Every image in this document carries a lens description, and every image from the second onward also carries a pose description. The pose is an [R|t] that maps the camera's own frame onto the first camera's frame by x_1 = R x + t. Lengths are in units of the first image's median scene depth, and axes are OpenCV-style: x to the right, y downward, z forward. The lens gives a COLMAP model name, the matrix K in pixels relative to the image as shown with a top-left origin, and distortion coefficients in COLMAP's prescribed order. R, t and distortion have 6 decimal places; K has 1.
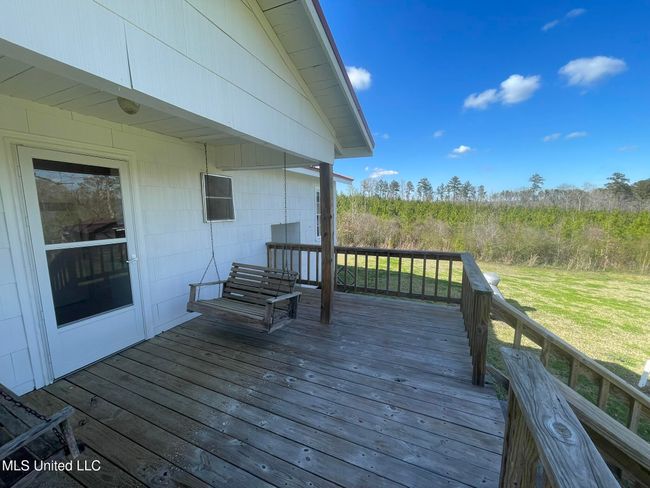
lens RADIAL K [[261.9, 0, 321.4], [0, 261.9, 244.6], [0, 0, 1]] dist [-0.003768, 0.000173]
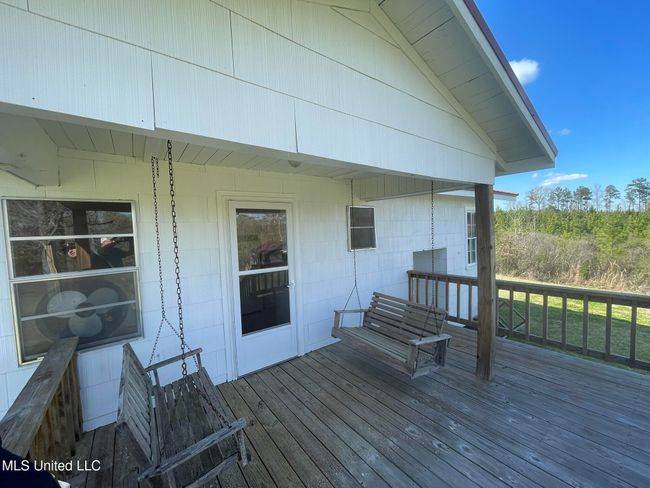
lens RADIAL K [[261.9, 0, 321.4], [0, 261.9, 244.6], [0, 0, 1]] dist [-0.003768, 0.000173]
pose [[0.869153, -0.003888, -0.494529, -0.020265], [-0.035443, 0.996908, -0.070130, -0.038132], [0.493272, 0.078481, 0.866327, 0.026506]]
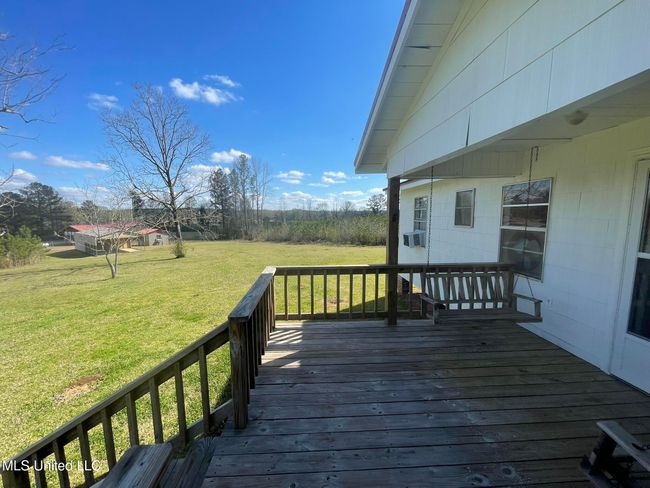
lens RADIAL K [[261.9, 0, 321.4], [0, 261.9, 244.6], [0, 0, 1]] dist [-0.003768, 0.000173]
pose [[-0.894058, 0.063414, -0.443439, 0.355138], [-0.052339, 0.968360, 0.244006, -0.144486], [0.444882, 0.241364, -0.862452, 0.893760]]
